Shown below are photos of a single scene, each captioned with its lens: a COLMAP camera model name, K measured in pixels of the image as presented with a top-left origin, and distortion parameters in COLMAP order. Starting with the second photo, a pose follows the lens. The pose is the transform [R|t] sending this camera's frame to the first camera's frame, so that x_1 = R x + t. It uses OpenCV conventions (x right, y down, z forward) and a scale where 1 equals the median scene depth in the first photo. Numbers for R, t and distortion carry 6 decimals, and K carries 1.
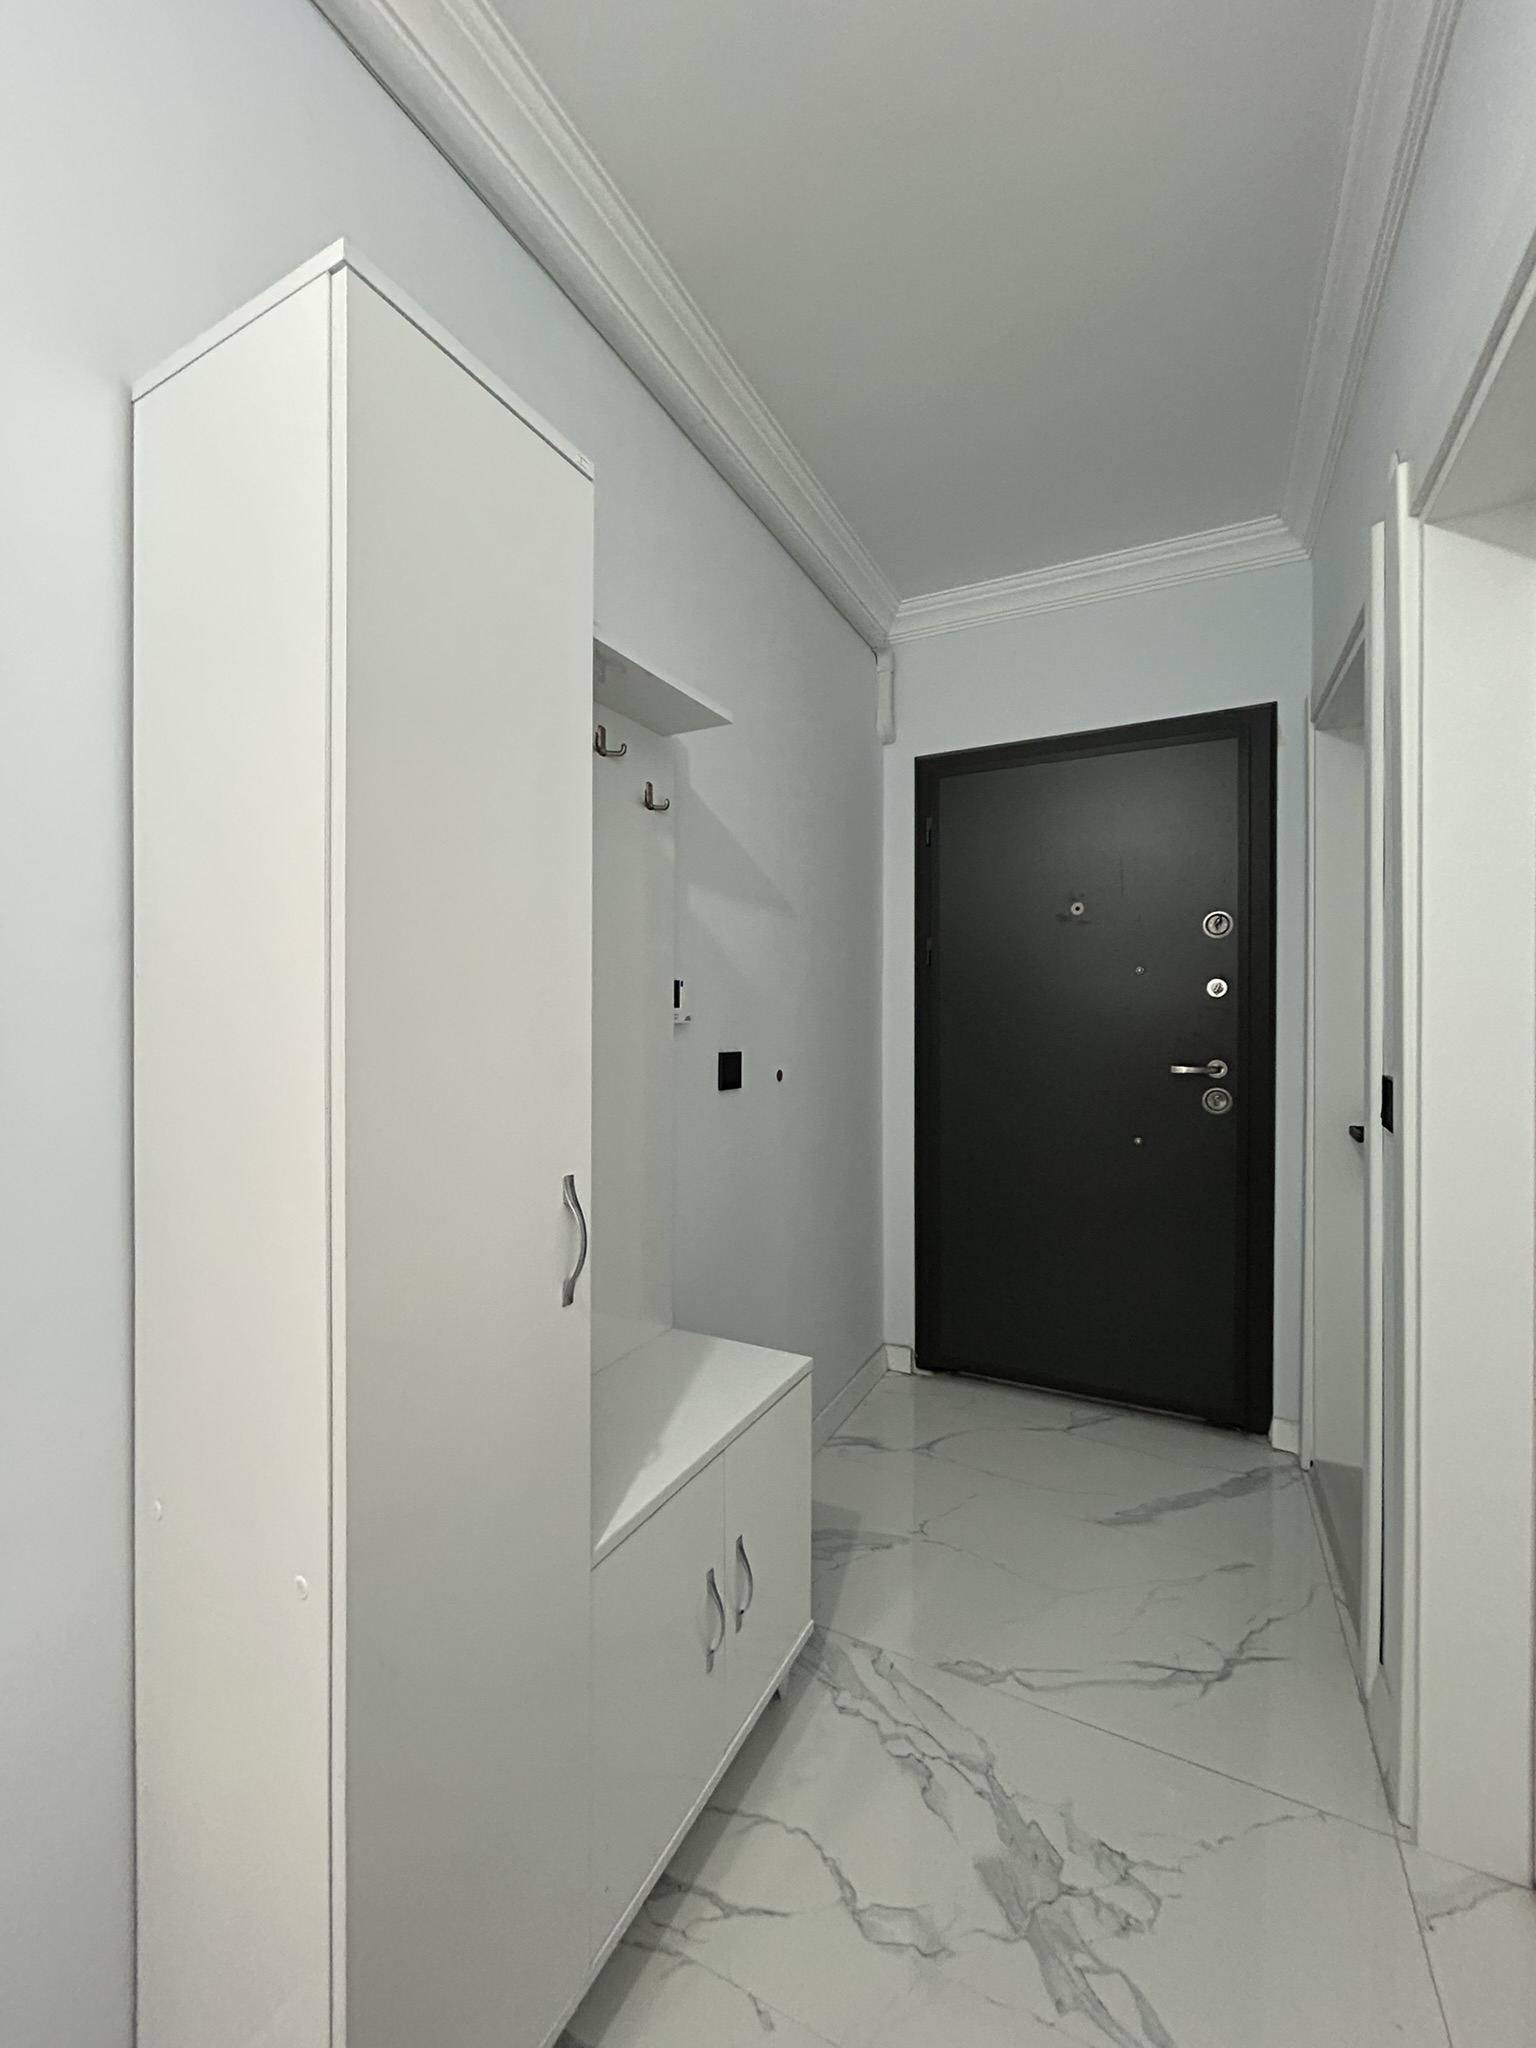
lens RADIAL K [[821.3, 0, 766.8], [0, 821.3, 1019.1], [0, 0, 1]] dist [-0.000365, 0.000623]
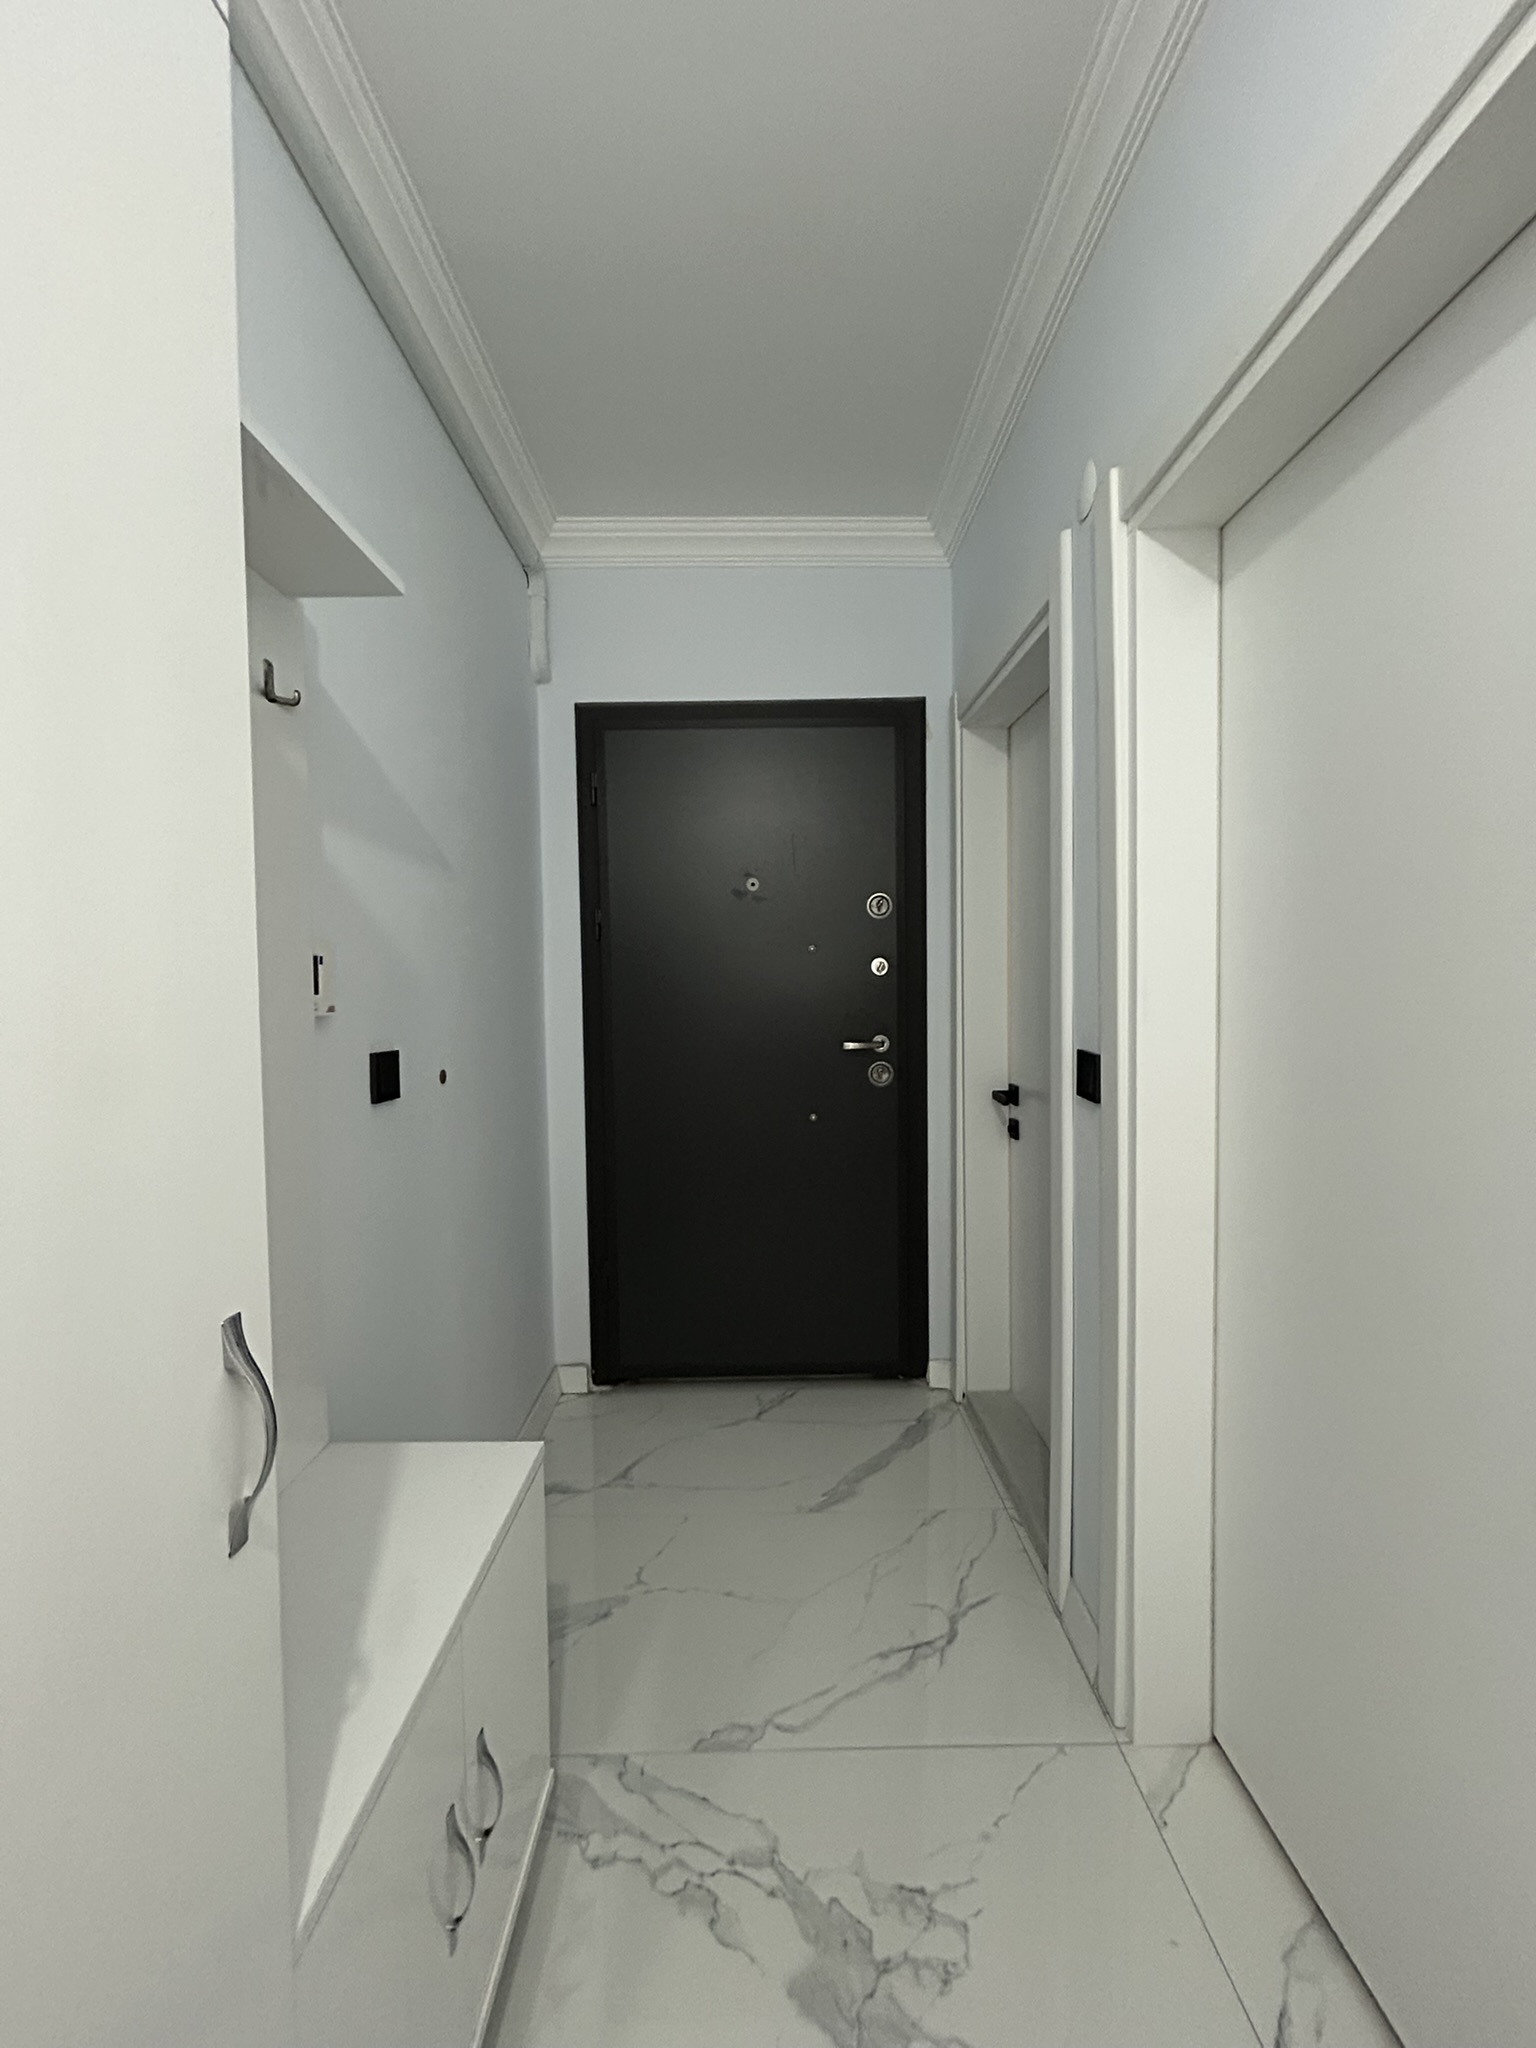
lens RADIAL K [[821.3, 0, 765.8], [0, 821.3, 1020.3], [0, 0, 1]] dist [-0.000365, 0.000623]
pose [[0.885635, -0.029304, 0.463456, -0.081275], [0.014850, 0.999284, 0.034808, -0.009305], [-0.464144, -0.023945, 0.885436, 0.166460]]
